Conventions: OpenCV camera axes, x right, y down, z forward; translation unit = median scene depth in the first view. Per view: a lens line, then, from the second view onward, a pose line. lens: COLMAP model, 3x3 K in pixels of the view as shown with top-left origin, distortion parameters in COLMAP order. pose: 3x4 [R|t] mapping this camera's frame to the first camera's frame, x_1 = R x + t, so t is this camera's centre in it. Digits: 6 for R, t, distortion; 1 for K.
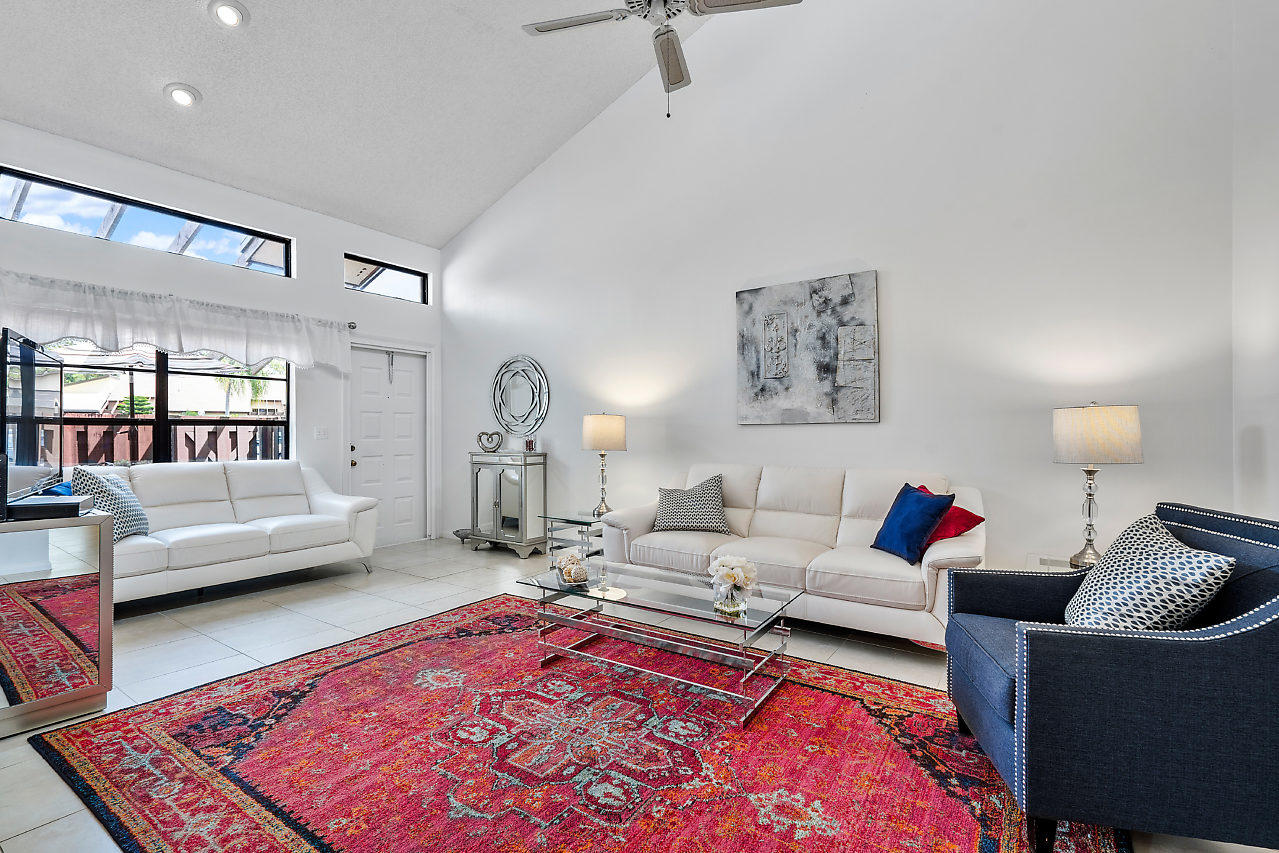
lens RADIAL K [[577.2, 0, 639.8], [0, 577.2, 432.9], [0, 0, 1]] dist [-0.001950, 0.000018]
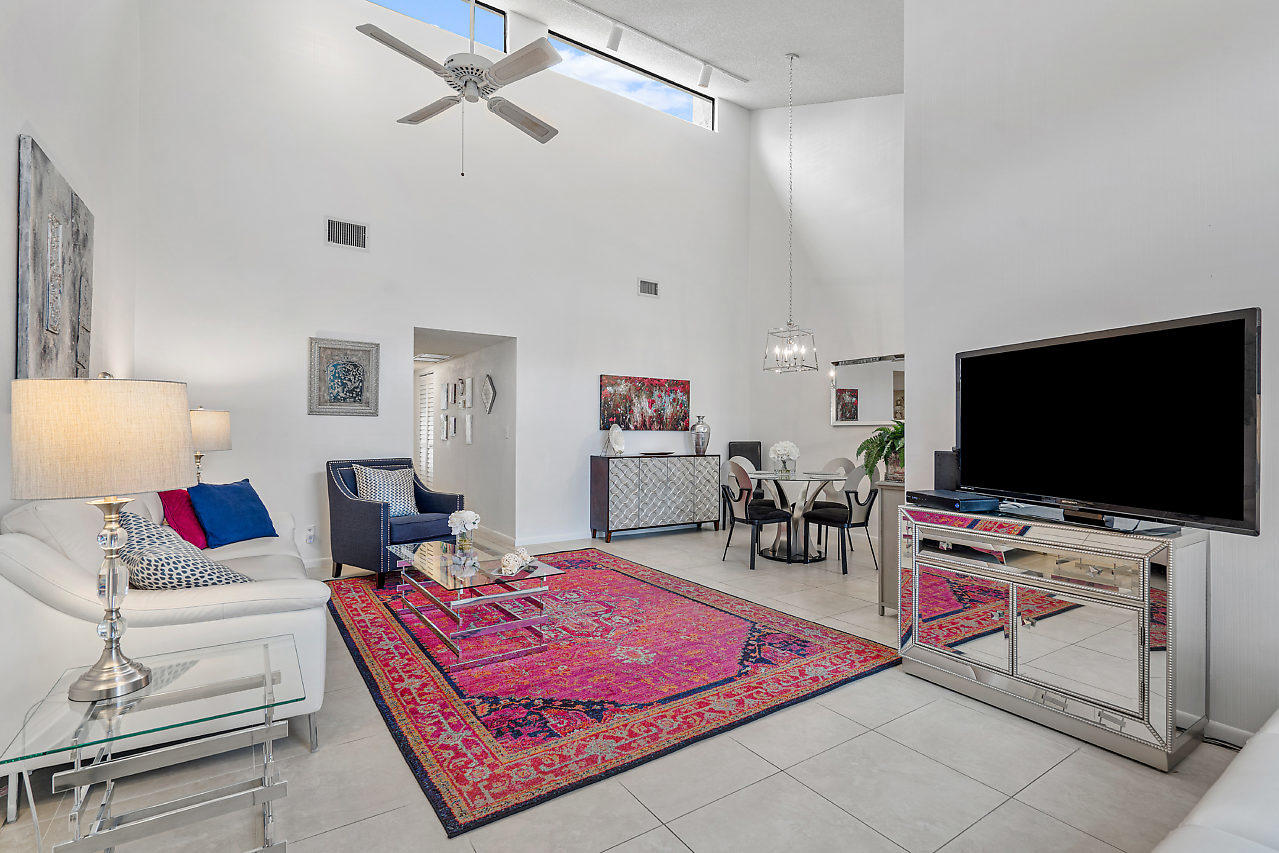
lens RADIAL K [[588.5, 0, 630.9], [0, 588.5, 423.9], [0, 0, 1]] dist [-0.003341, 0.000050]
pose [[-0.921134, -0.003738, 0.389228, -0.566664], [-0.006089, 0.999970, -0.004807, -0.008461], [-0.389199, -0.006798, -0.921129, 1.488942]]
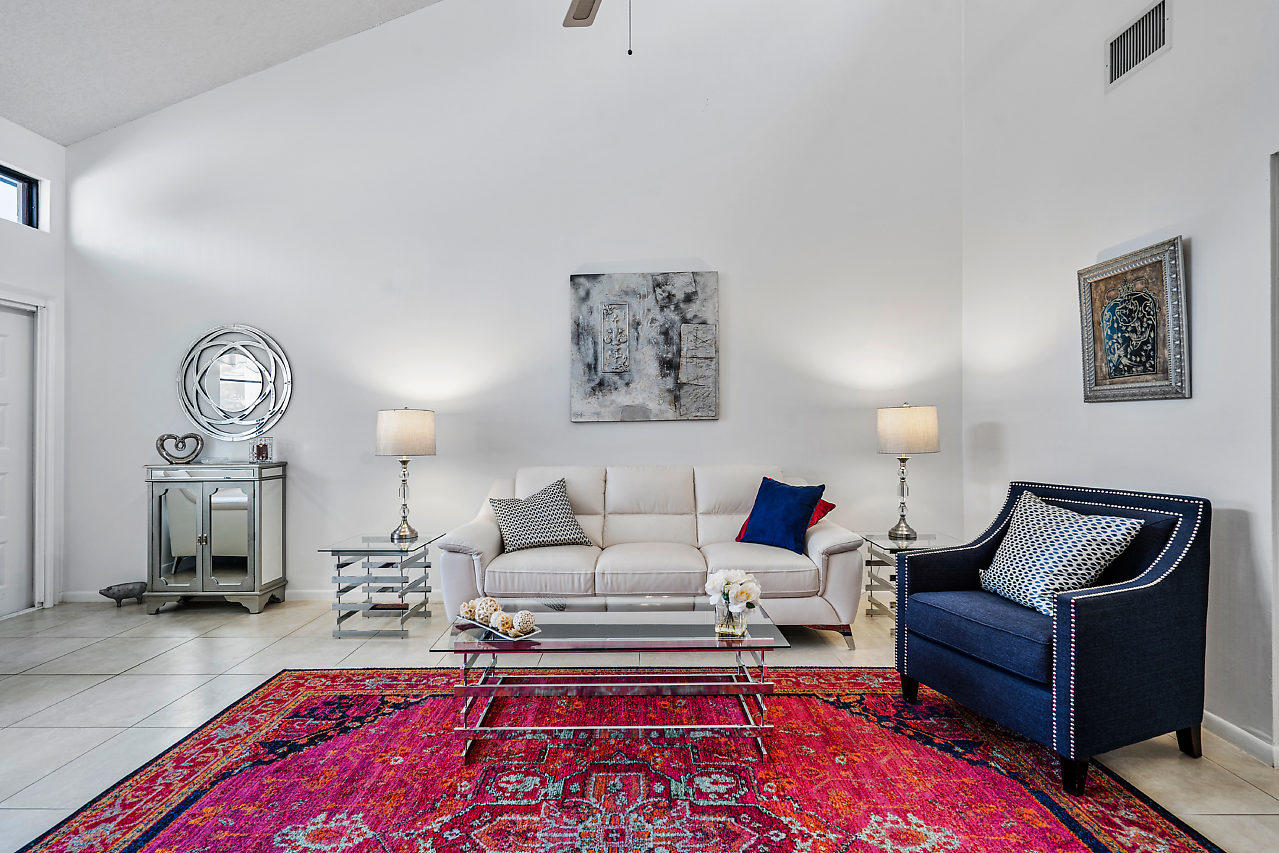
lens RADIAL K [[588.5, 0, 630.9], [0, 588.5, 423.9], [0, 0, 1]] dist [-0.003341, 0.000050]
pose [[0.836558, -0.004672, 0.547858, -0.300716], [0.010619, 0.999914, -0.007688, -0.003898], [-0.547775, 0.012249, 0.836536, 0.211280]]
